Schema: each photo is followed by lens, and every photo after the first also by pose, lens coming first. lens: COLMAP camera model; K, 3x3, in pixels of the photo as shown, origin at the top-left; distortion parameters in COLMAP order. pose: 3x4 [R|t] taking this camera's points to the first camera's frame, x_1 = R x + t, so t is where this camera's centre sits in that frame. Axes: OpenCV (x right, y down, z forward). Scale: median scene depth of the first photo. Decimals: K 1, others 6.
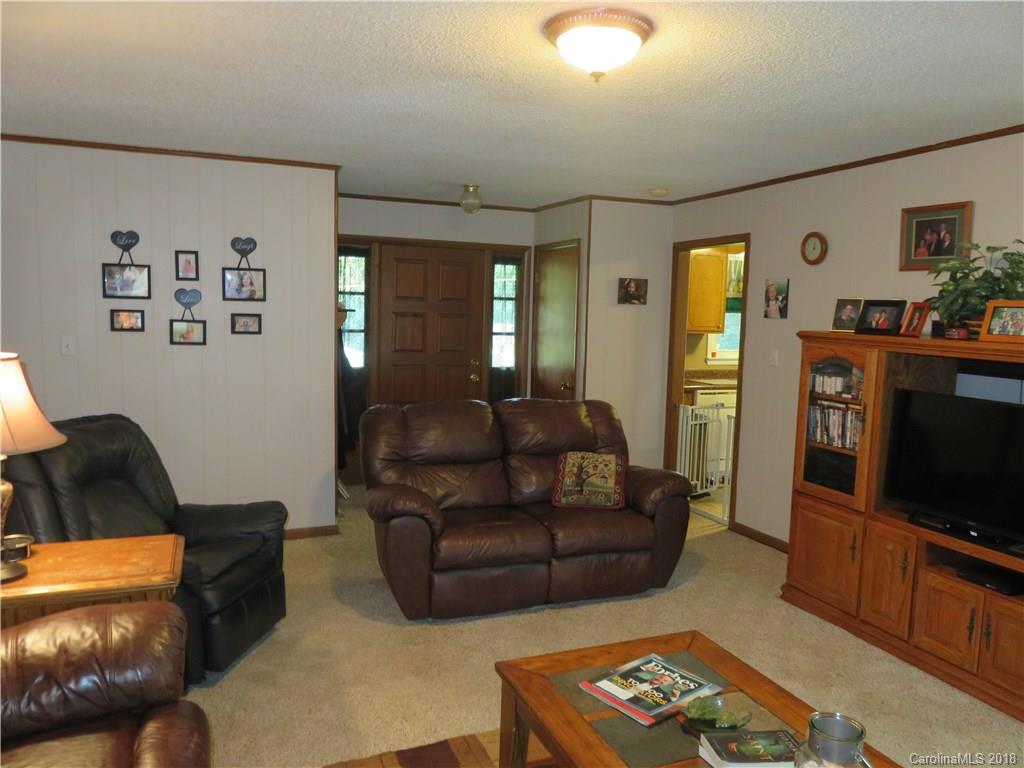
lens RADIAL K [[759.0, 0, 512.2], [0, 759.0, 384.9], [0, 0, 1]] dist [-0.018454, 0.008006]
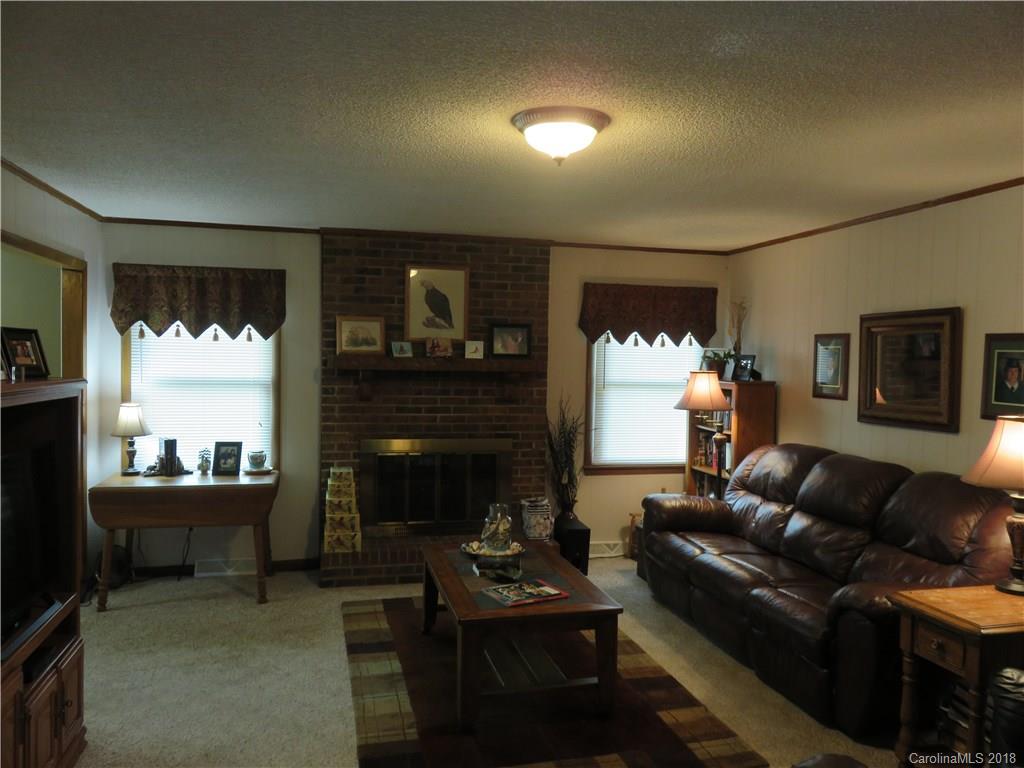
lens RADIAL K [[759.0, 0, 511.6], [0, 759.0, 384.9], [0, 0, 1]] dist [-0.018454, 0.008006]
pose [[-0.990458, -0.049427, 0.128647, 0.025231], [-0.031967, 0.990411, 0.134407, -0.258965], [-0.134057, 0.129012, -0.982540, 2.549404]]
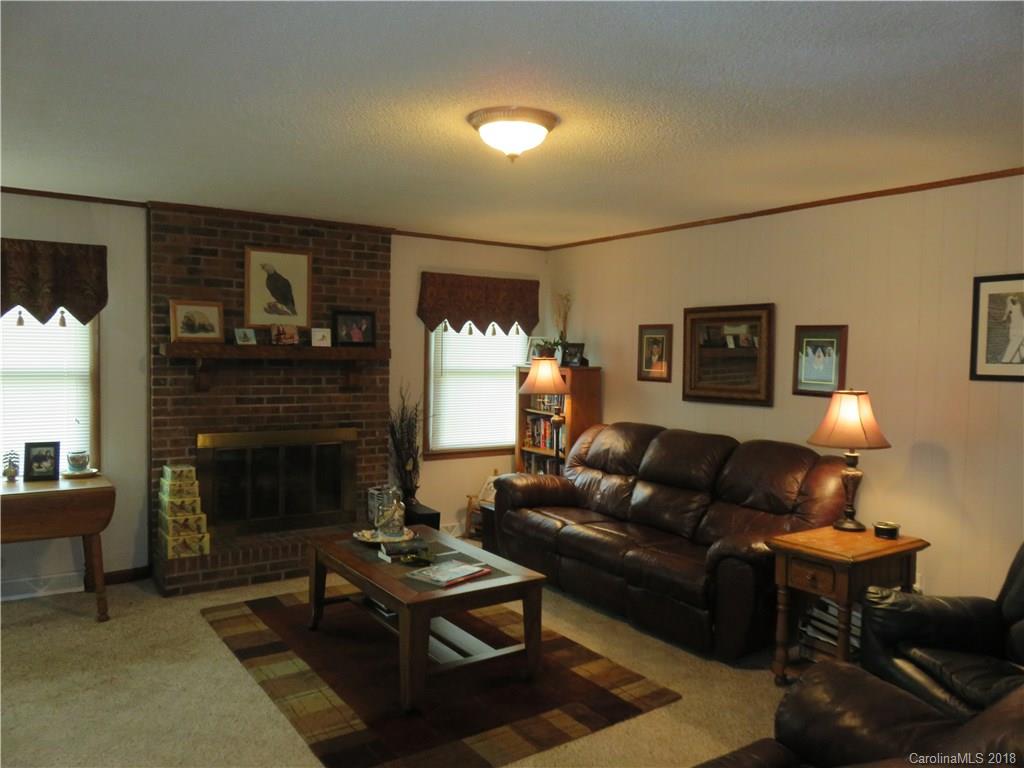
lens RADIAL K [[759.0, 0, 516.6], [0, 759.0, 380.9], [0, 0, 1]] dist [-0.018454, 0.008006]
pose [[-0.974134, -0.035062, -0.223235, 0.408146], [-0.064420, 0.989985, 0.125621, -0.240357], [0.216595, 0.136752, -0.966636, 2.597750]]
